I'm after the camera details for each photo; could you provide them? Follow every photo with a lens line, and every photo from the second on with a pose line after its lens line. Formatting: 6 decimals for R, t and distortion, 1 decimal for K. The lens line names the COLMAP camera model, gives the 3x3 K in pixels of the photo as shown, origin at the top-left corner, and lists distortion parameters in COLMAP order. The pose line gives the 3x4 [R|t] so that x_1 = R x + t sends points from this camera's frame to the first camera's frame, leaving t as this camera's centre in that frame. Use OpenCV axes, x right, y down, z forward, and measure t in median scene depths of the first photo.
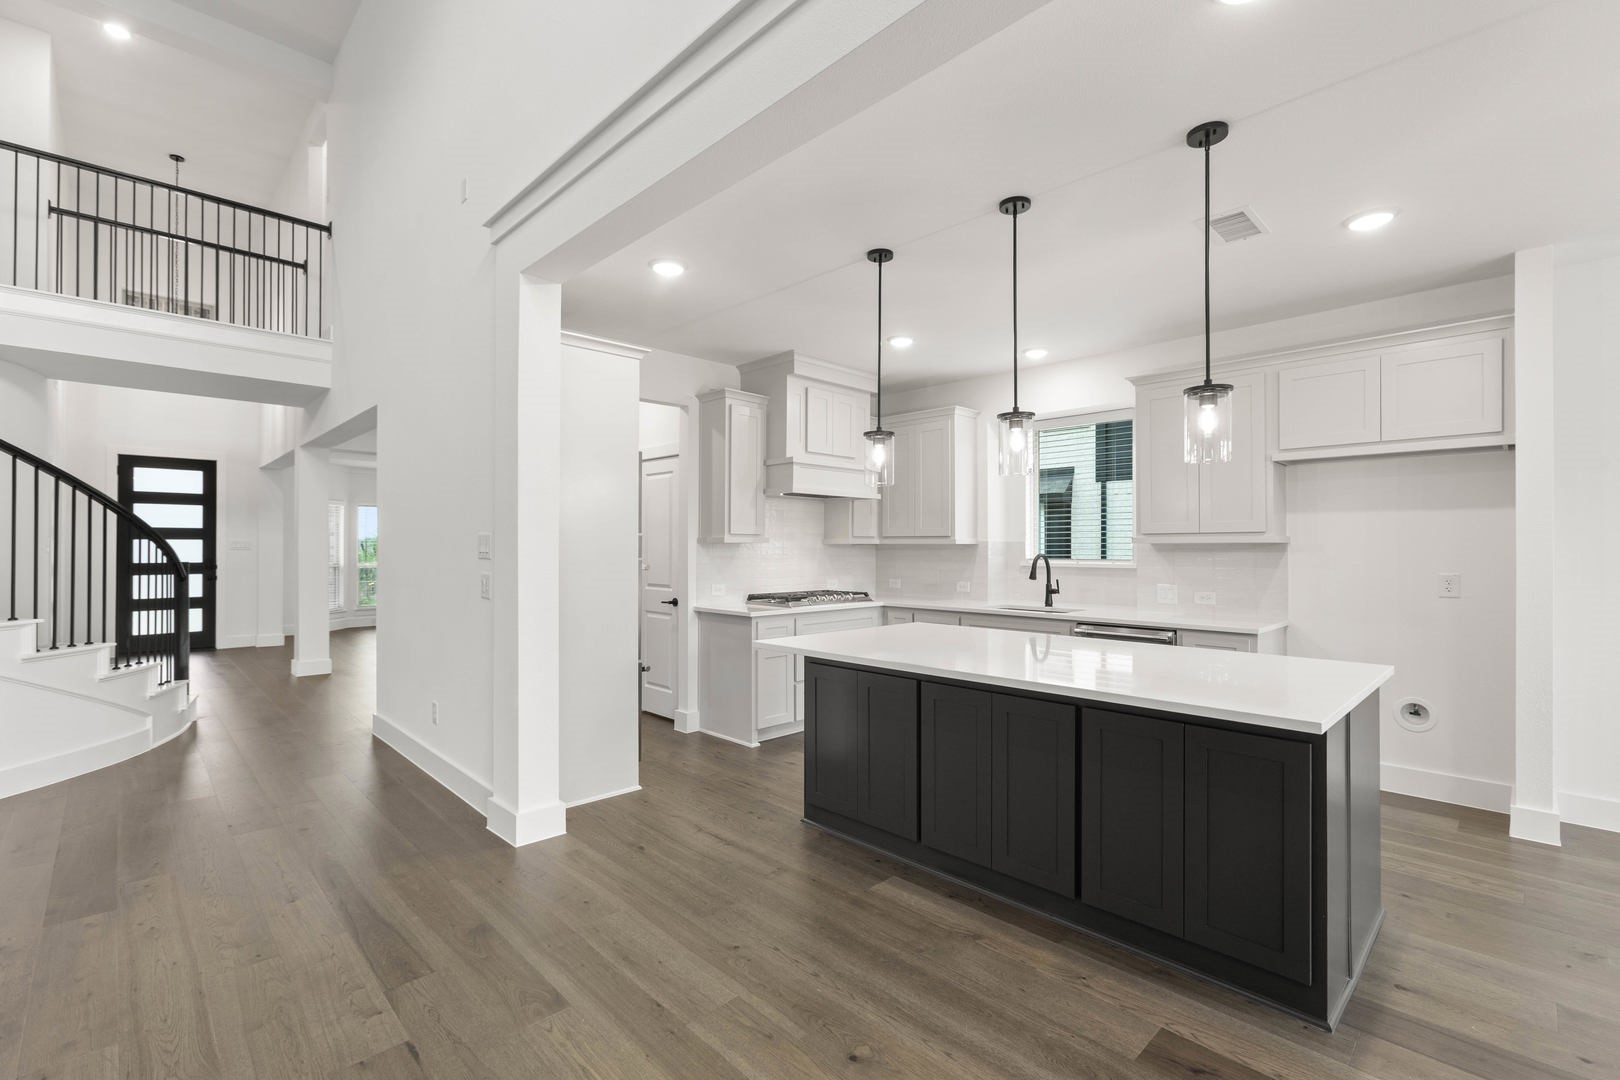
lens RADIAL K [[719.5, 0, 810.0], [0, 719.5, 540.0], [0, 0, 1]] dist [-0.023990, 0.030730]
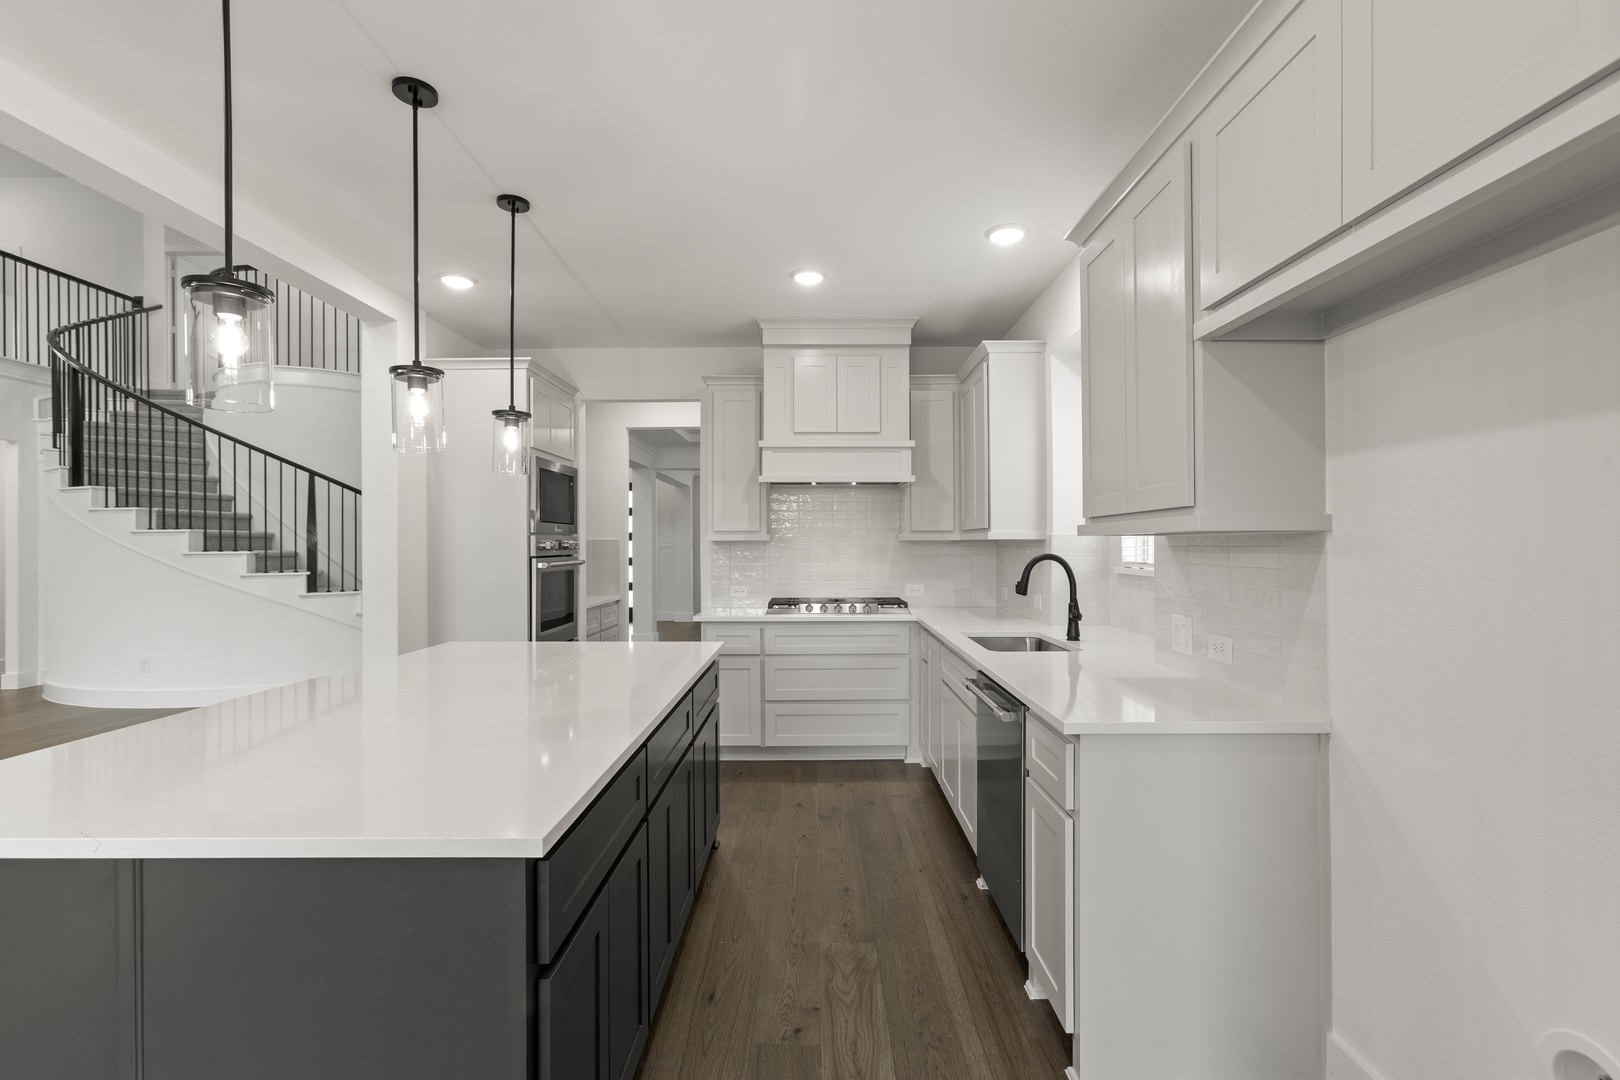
lens RADIAL K [[719.5, 0, 810.0], [0, 719.5, 540.0], [0, 0, 1]] dist [-0.023990, 0.030730]
pose [[0.710399, -0.011232, -0.703710, 0.624363], [0.014916, 0.999888, -0.000902, 0.004492], [0.703641, -0.009856, 0.710487, 0.421658]]
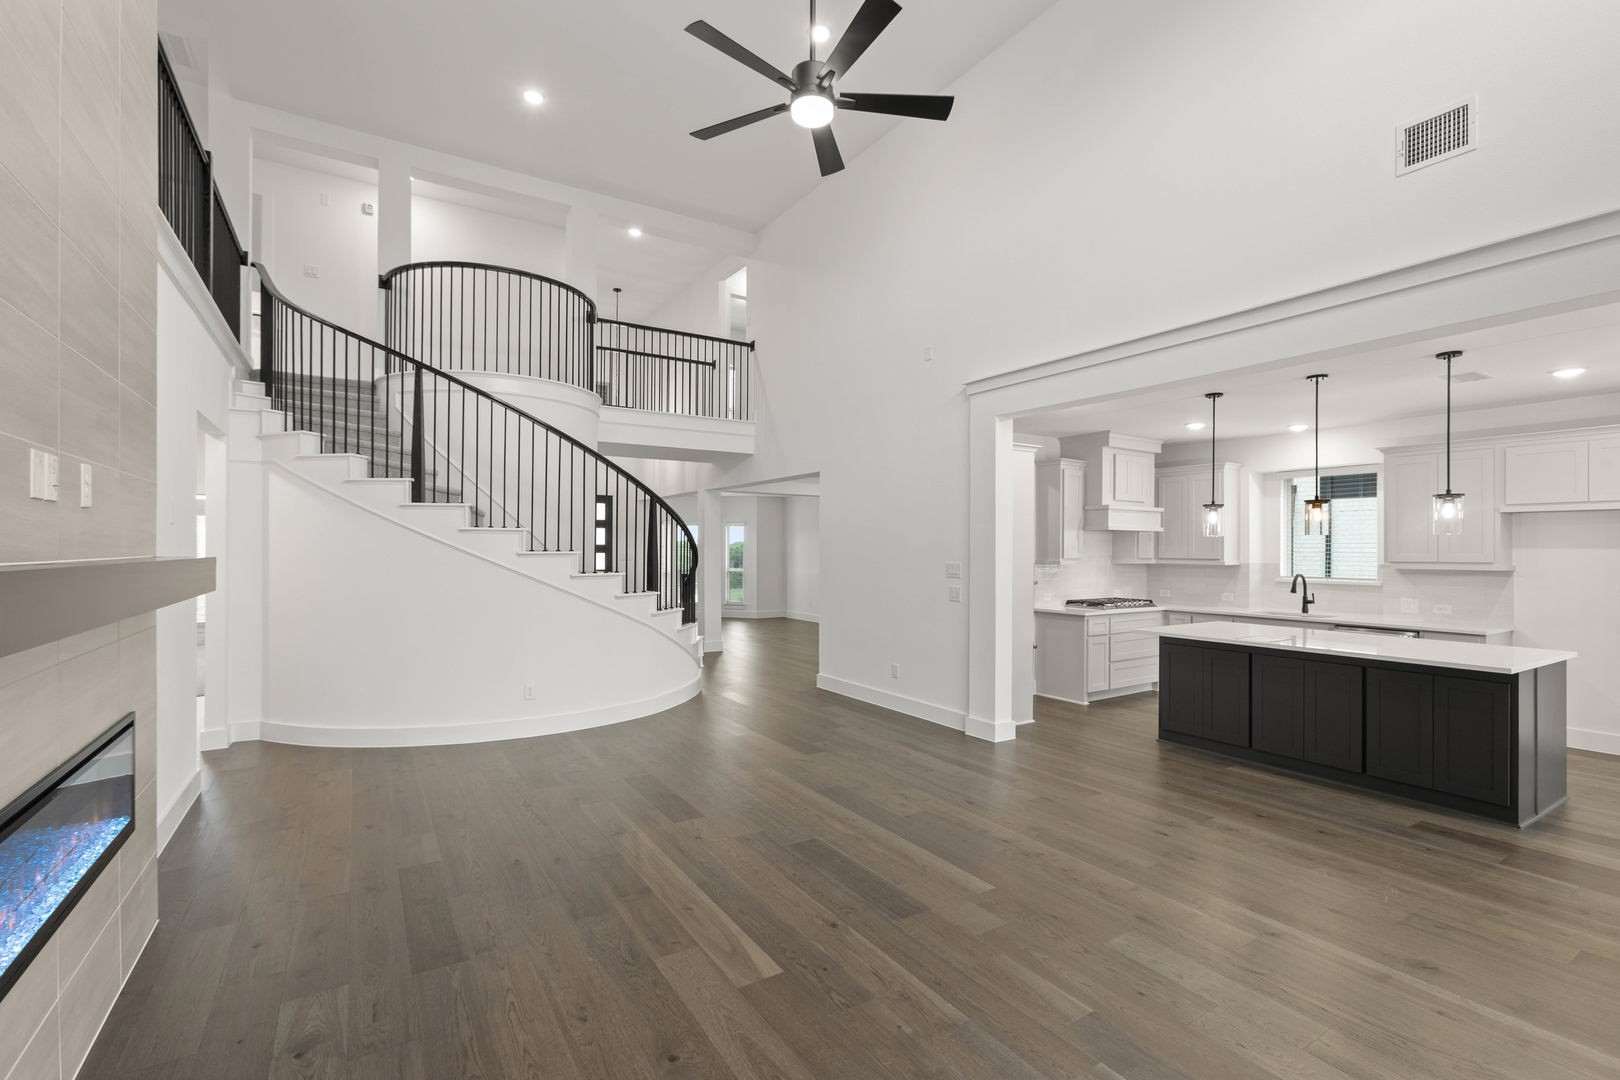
lens RADIAL K [[738.2, 0, 813.6], [0, 738.2, 543.9], [0, 0, 1]] dist [-0.001424, 0.012804]
pose [[0.981626, 0.001467, -0.190811, -0.317156], [-0.000645, 0.999990, 0.004372, -0.043710], [0.190816, -0.004169, 0.981617, -0.551310]]
